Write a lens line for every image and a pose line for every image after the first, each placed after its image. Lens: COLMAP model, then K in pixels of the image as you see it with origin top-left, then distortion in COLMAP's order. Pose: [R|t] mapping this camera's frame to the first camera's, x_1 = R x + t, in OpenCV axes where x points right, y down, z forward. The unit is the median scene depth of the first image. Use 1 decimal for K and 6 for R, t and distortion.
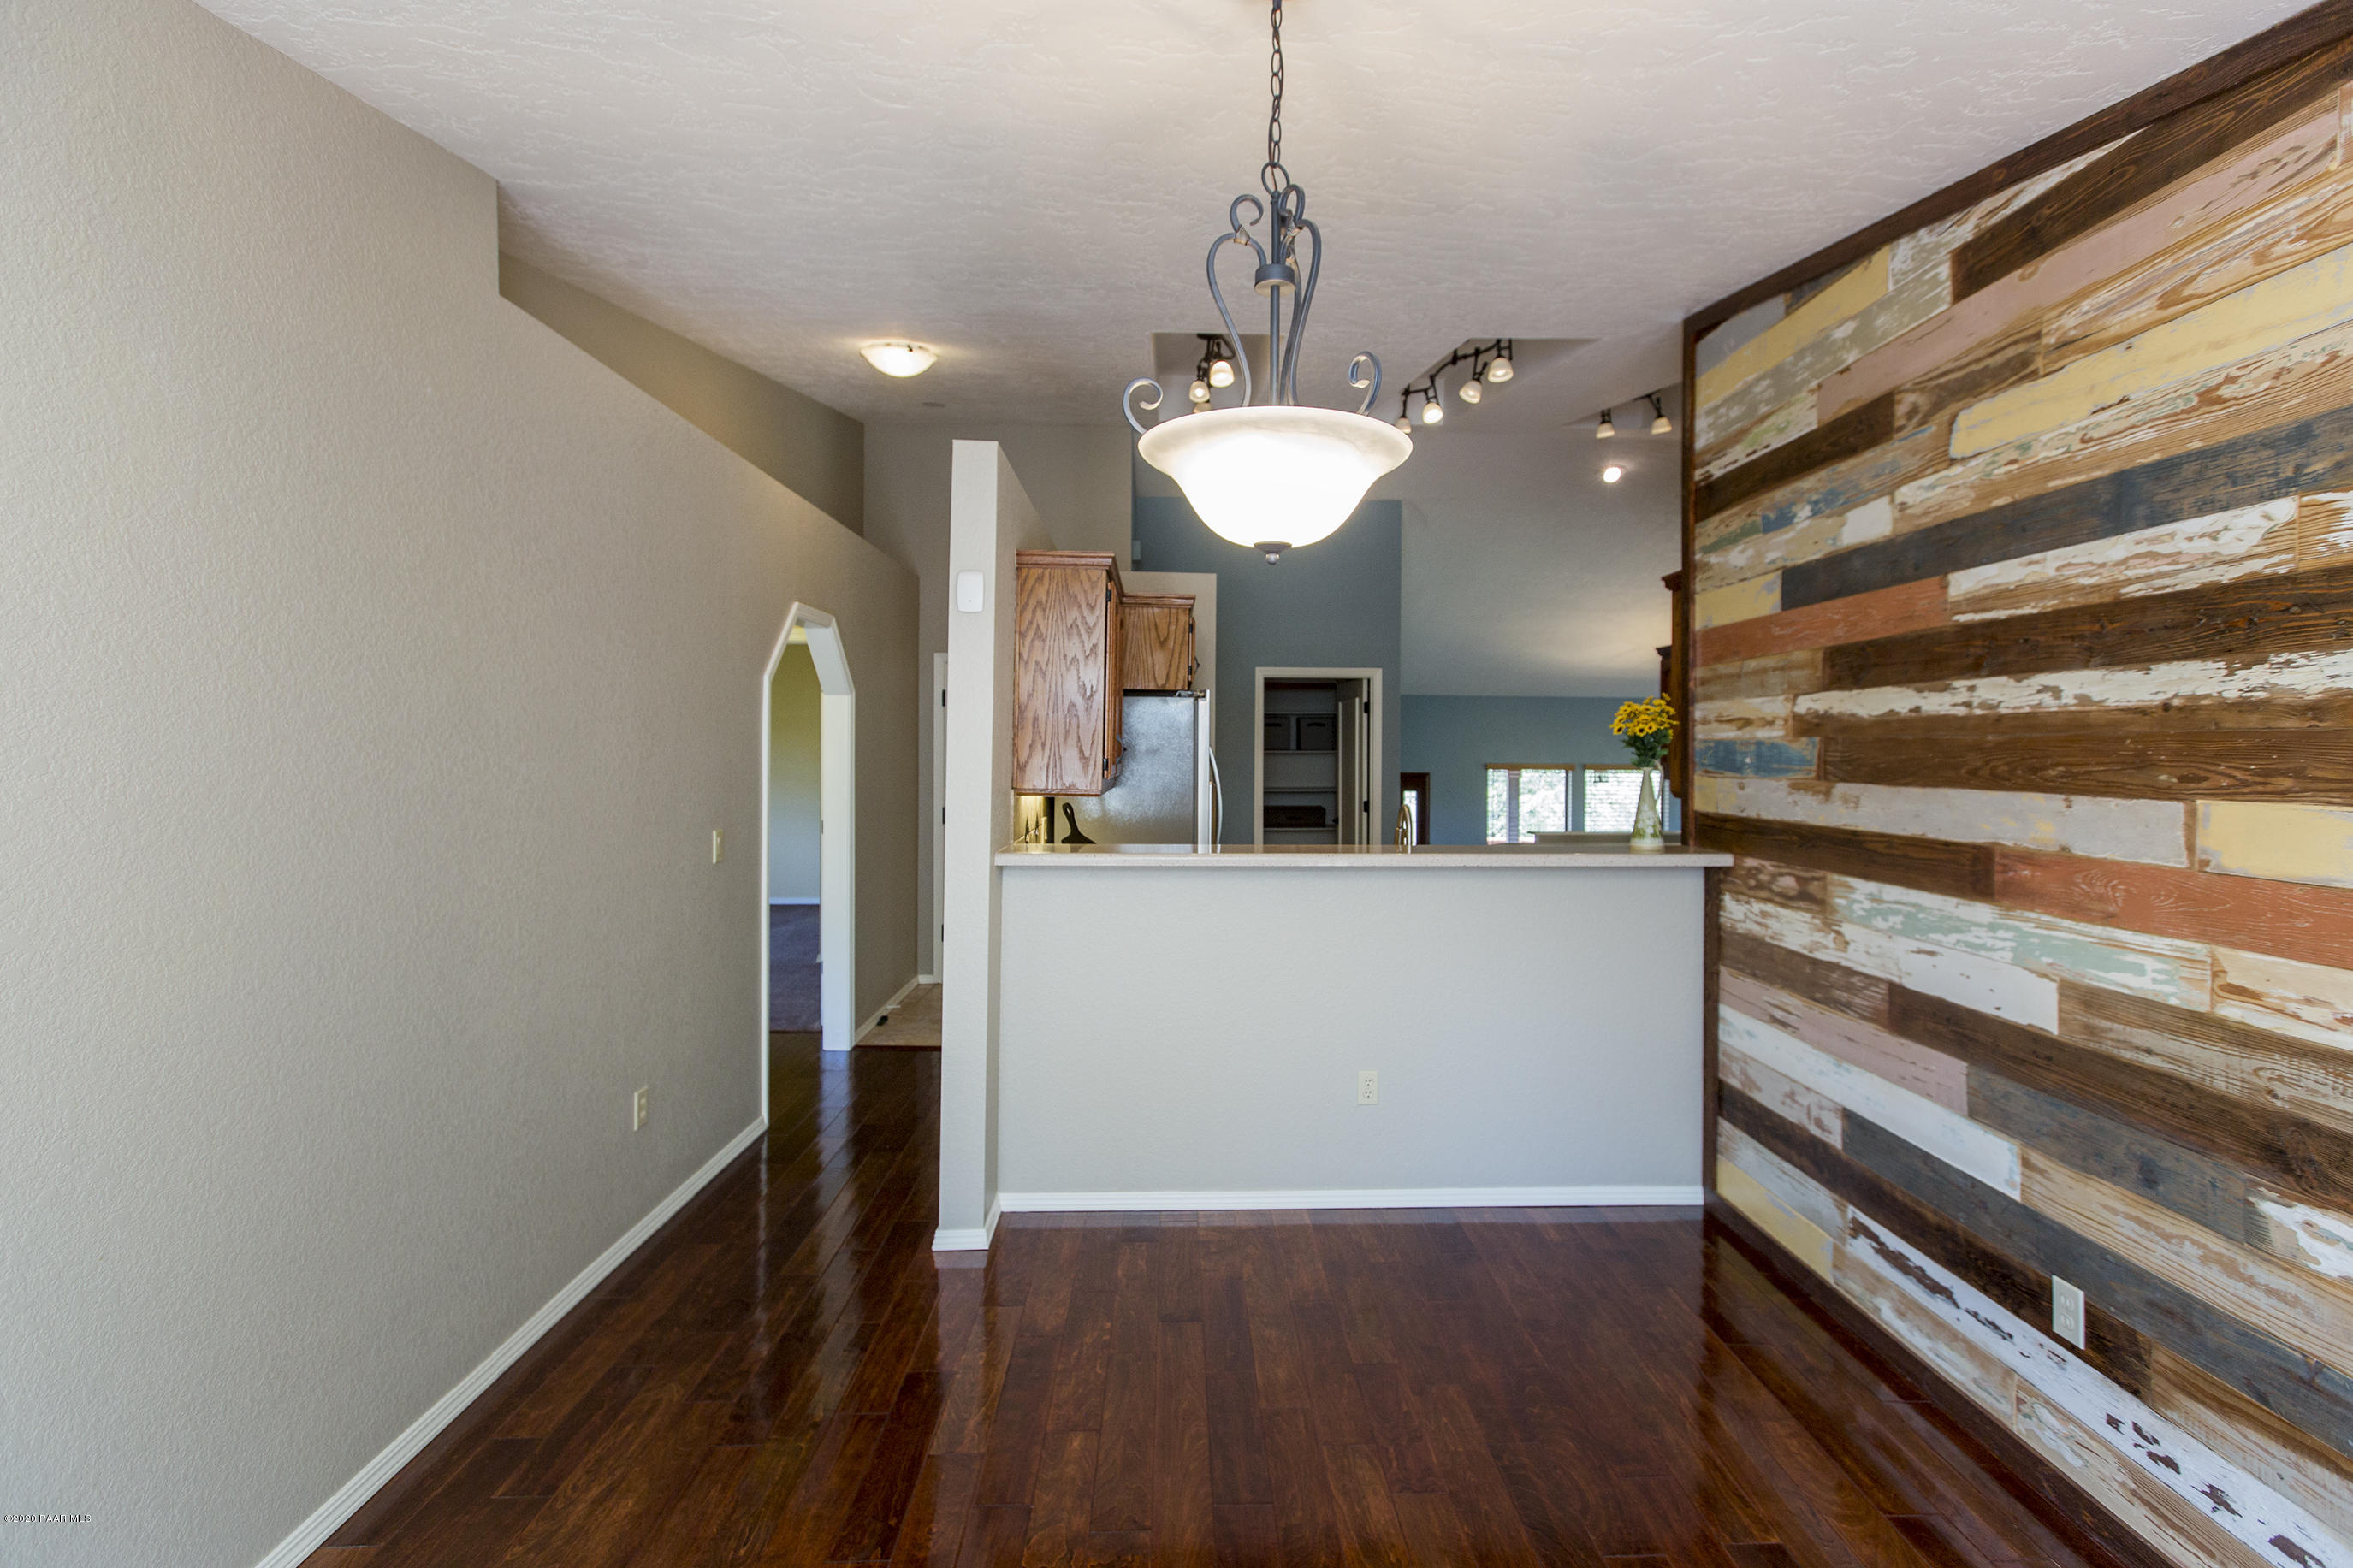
lens RADIAL K [[1086.8, 0, 1161.4], [0, 1086.8, 781.2], [0, 0, 1]] dist [0.013614, -0.000474]
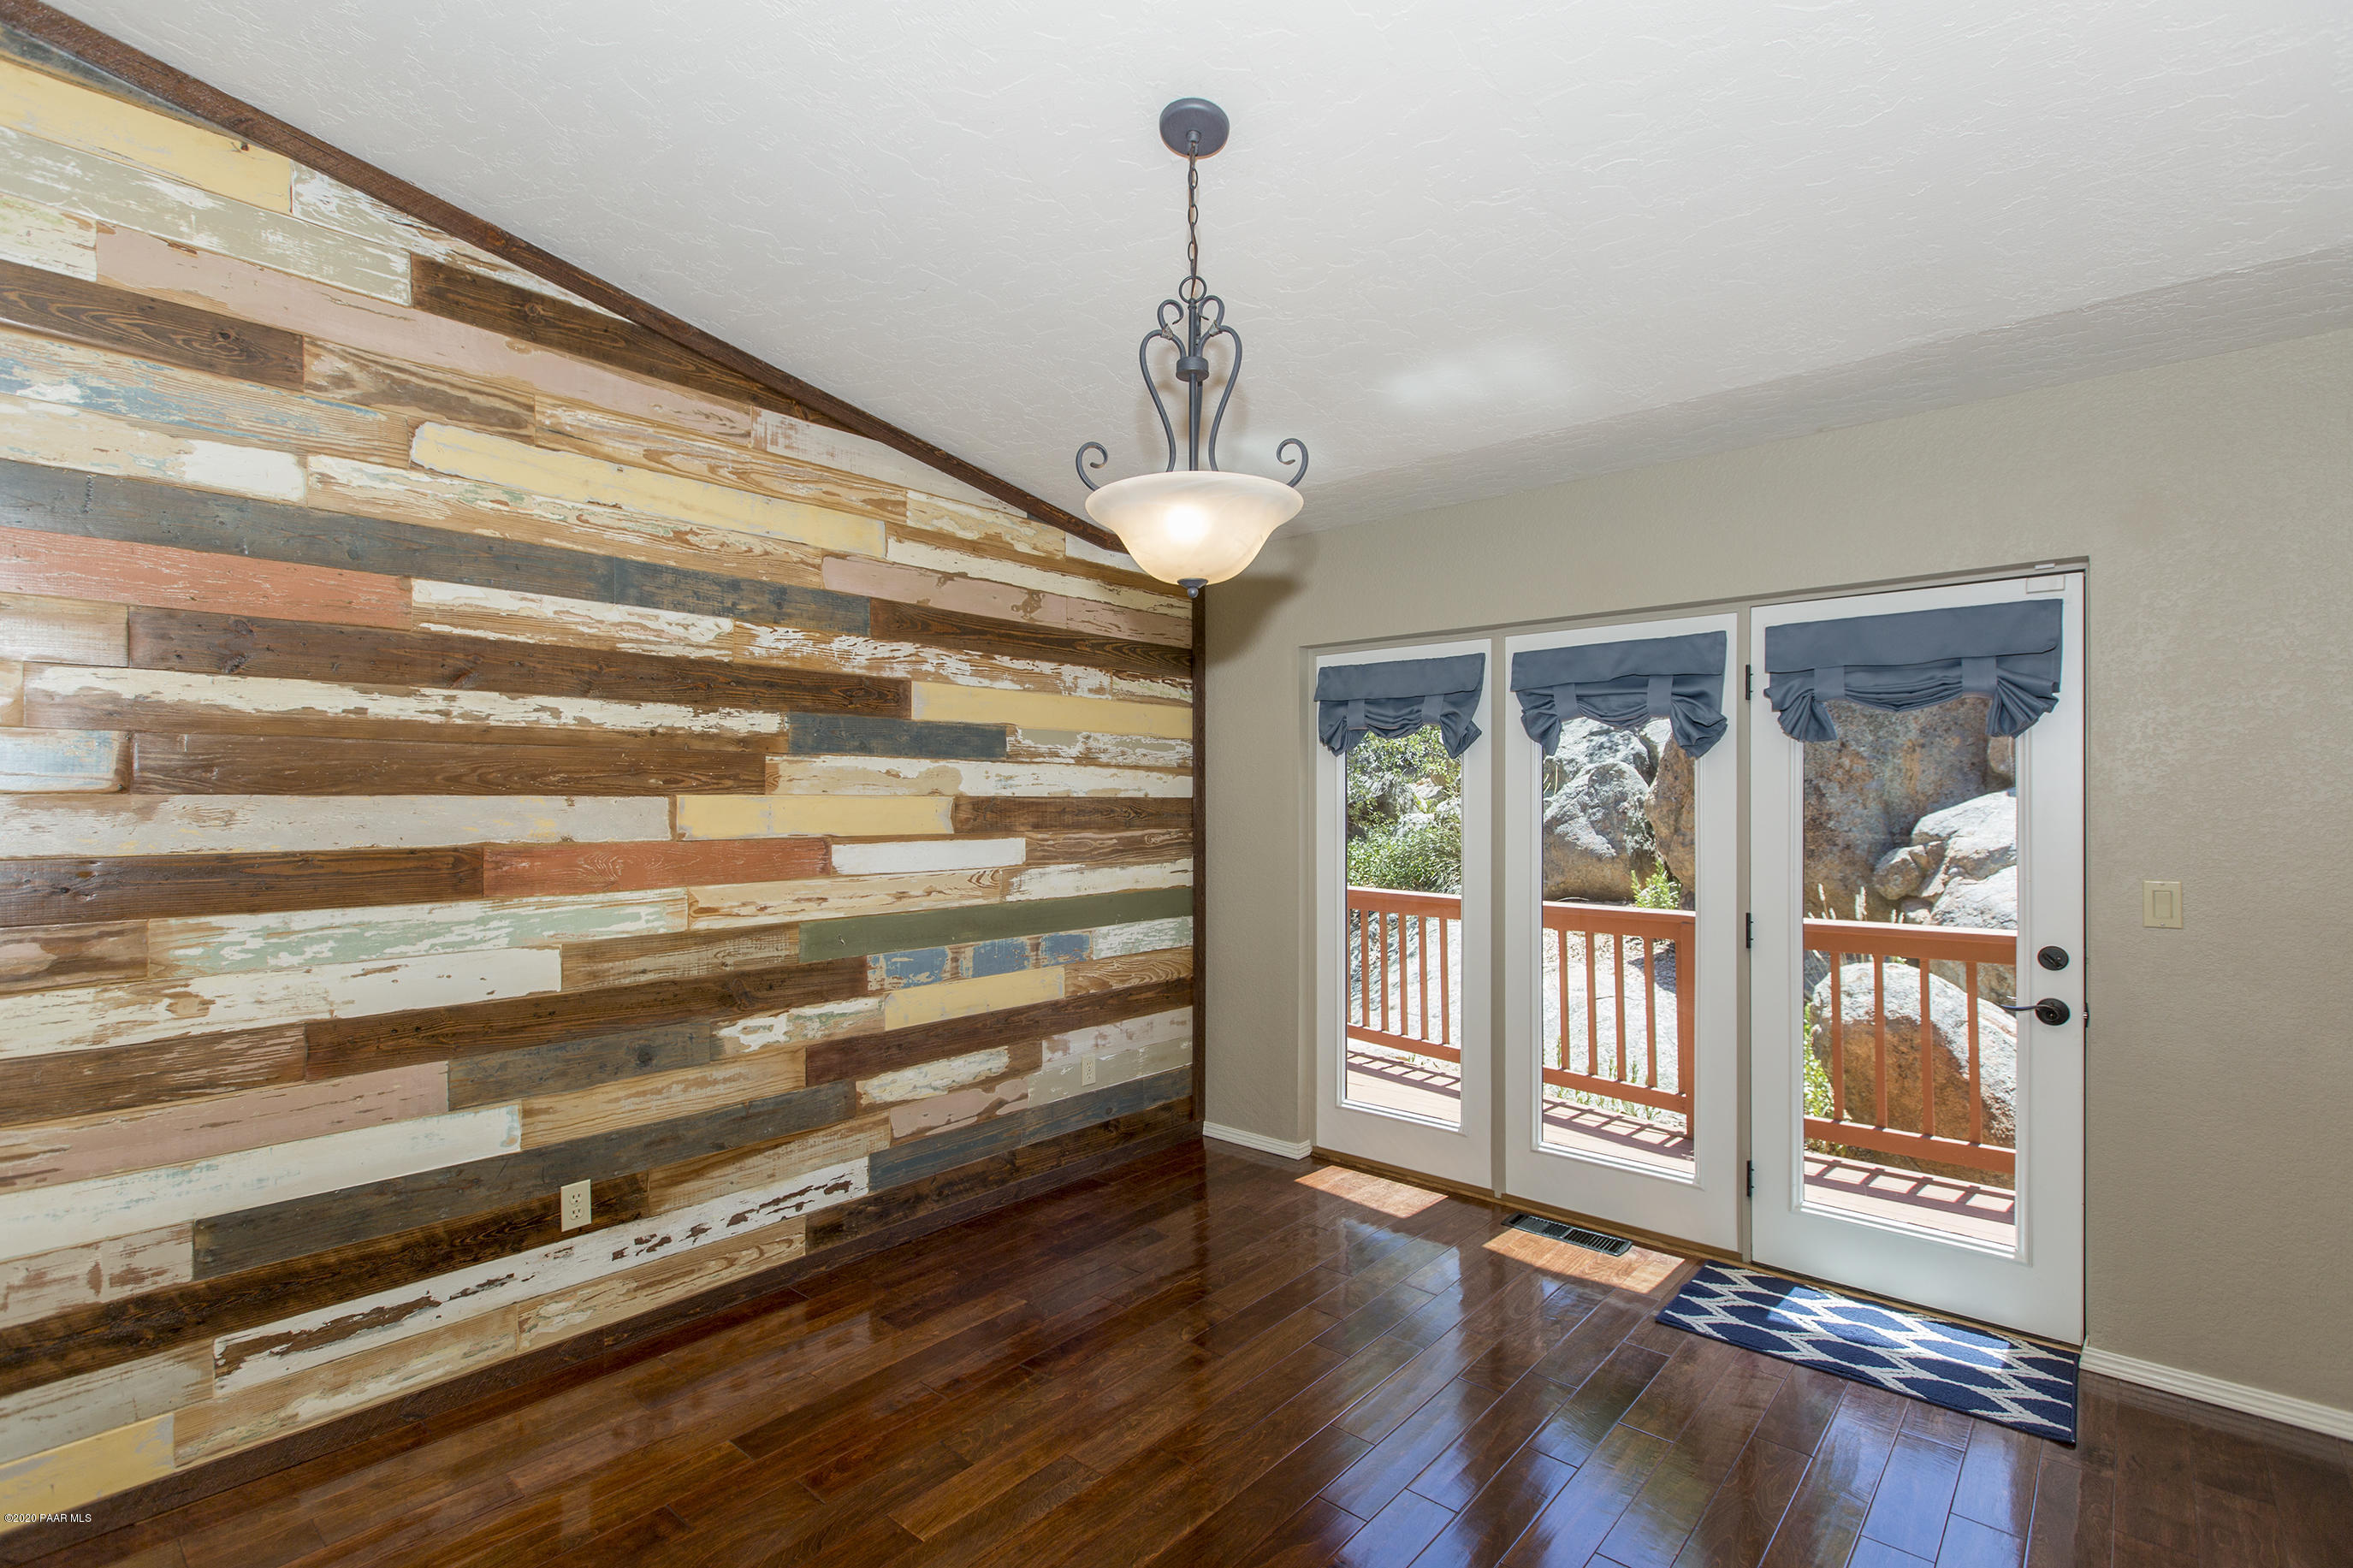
lens RADIAL K [[1086.8, 0, 1161.4], [0, 1086.8, 781.2], [0, 0, 1]] dist [0.013614, -0.000474]
pose [[-0.749184, -0.006269, 0.662333, -0.483931], [0.007541, 0.999810, 0.017994, -0.020694], [-0.662319, 0.018475, -0.748994, 1.418605]]
